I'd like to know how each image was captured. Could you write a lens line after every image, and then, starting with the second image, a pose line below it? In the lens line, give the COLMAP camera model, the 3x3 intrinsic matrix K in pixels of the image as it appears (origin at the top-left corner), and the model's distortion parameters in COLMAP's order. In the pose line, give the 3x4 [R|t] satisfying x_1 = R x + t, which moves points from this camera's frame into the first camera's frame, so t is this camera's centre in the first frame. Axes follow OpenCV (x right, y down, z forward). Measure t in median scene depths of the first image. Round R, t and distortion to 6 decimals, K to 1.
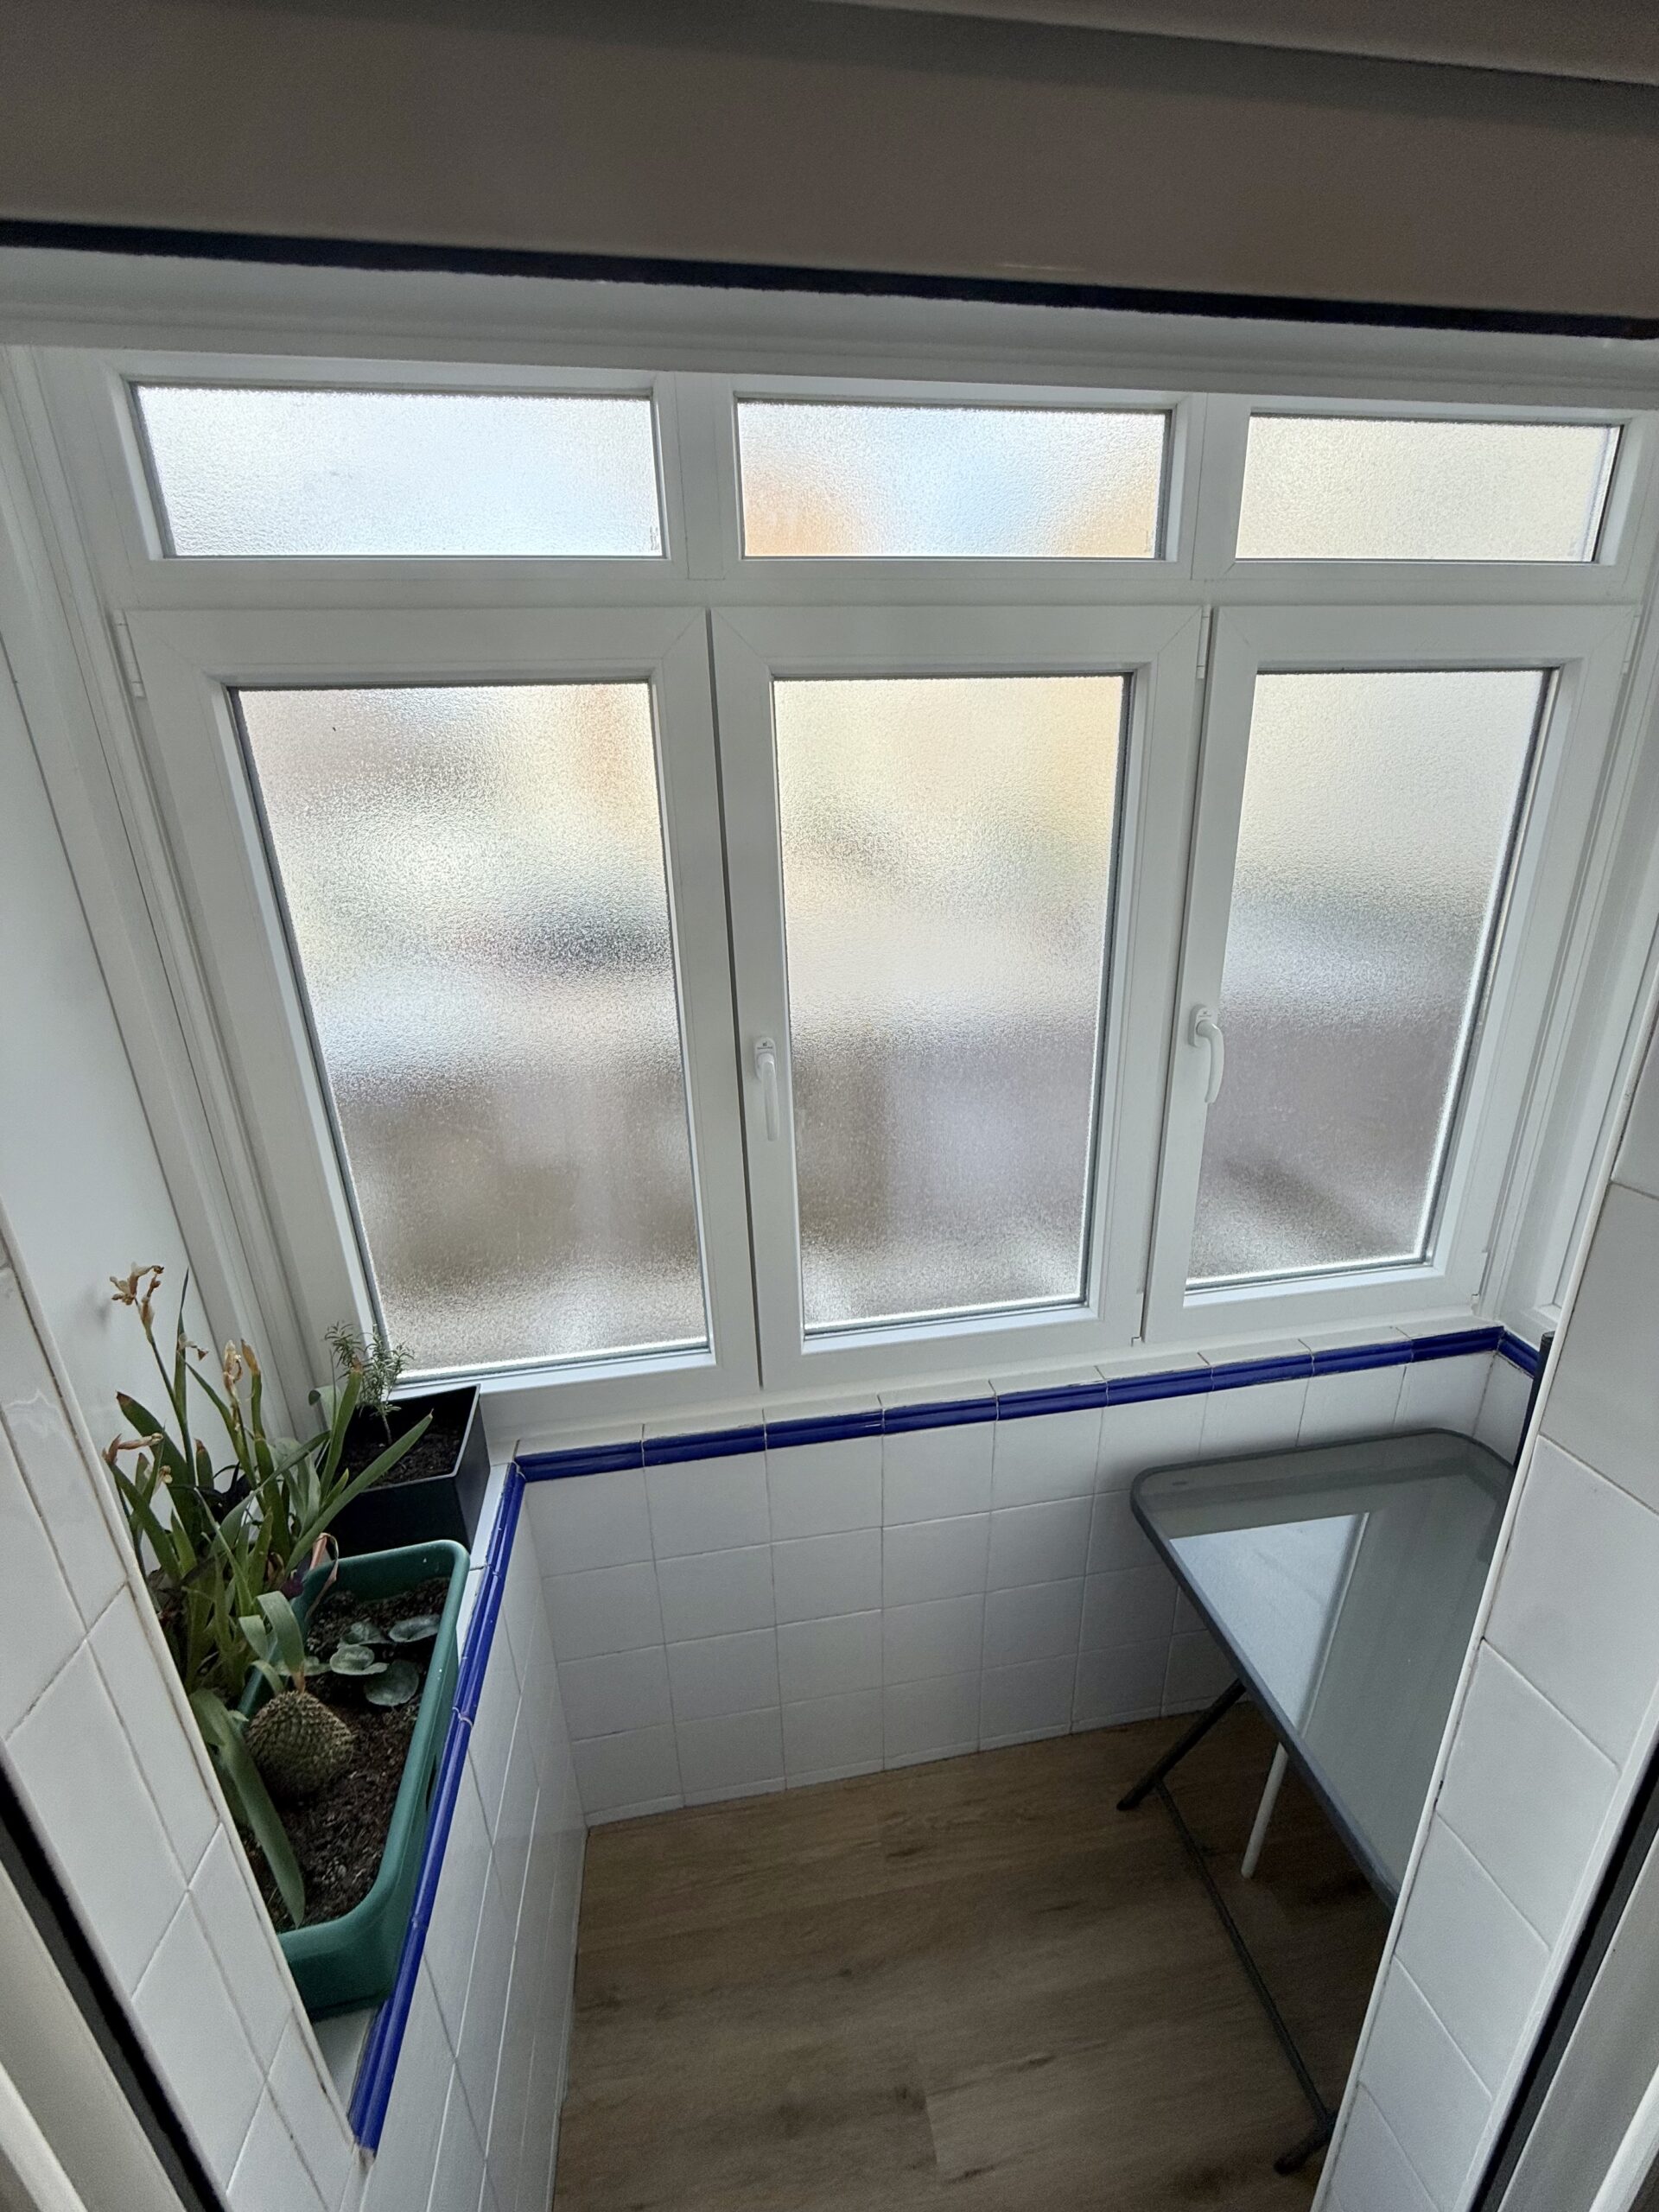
lens RADIAL K [[837.9, 0, 805.5], [0, 837.9, 1105.7], [0, 0, 1]] dist [-0.001212, 0.000055]
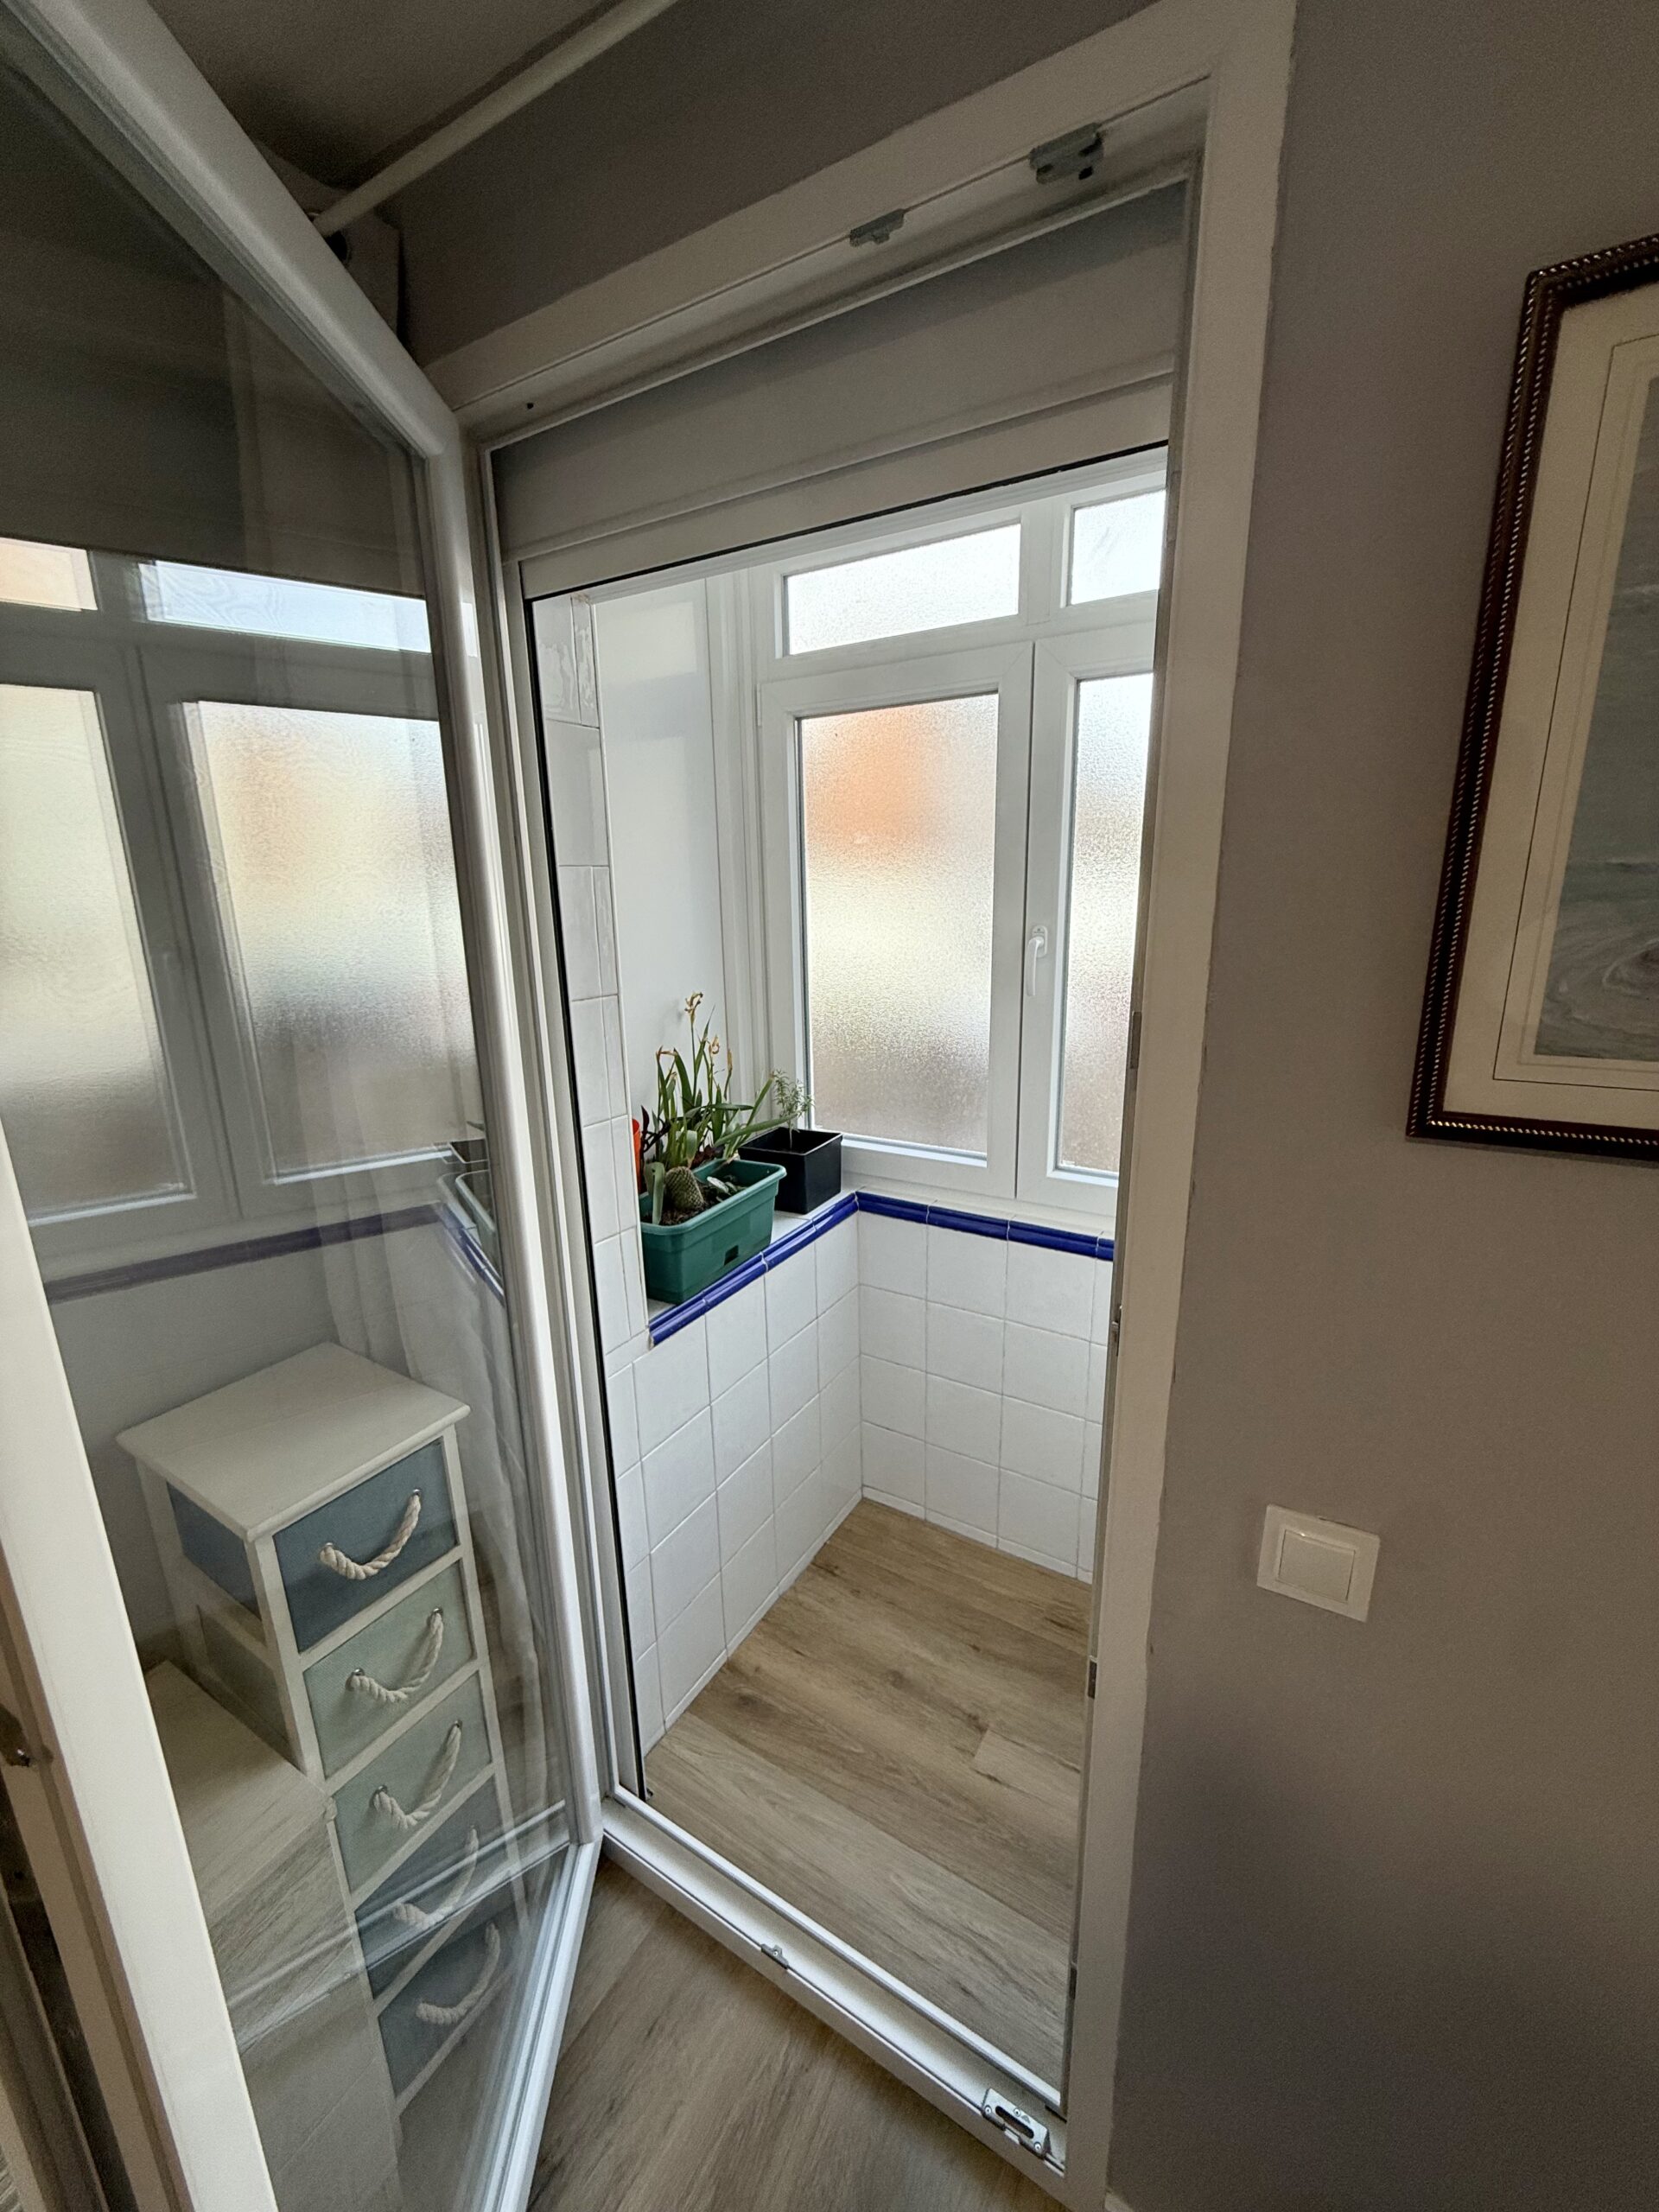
lens RADIAL K [[883.8, 0, 828.0], [0, 883.8, 1101.2], [0, 0, 1]] dist [-0.000710, 0.000260]
pose [[0.764890, 0.182990, -0.617623, 0.648380], [-0.216068, 0.976139, 0.021624, 0.250137], [0.606843, 0.116909, 0.786177, -0.373176]]
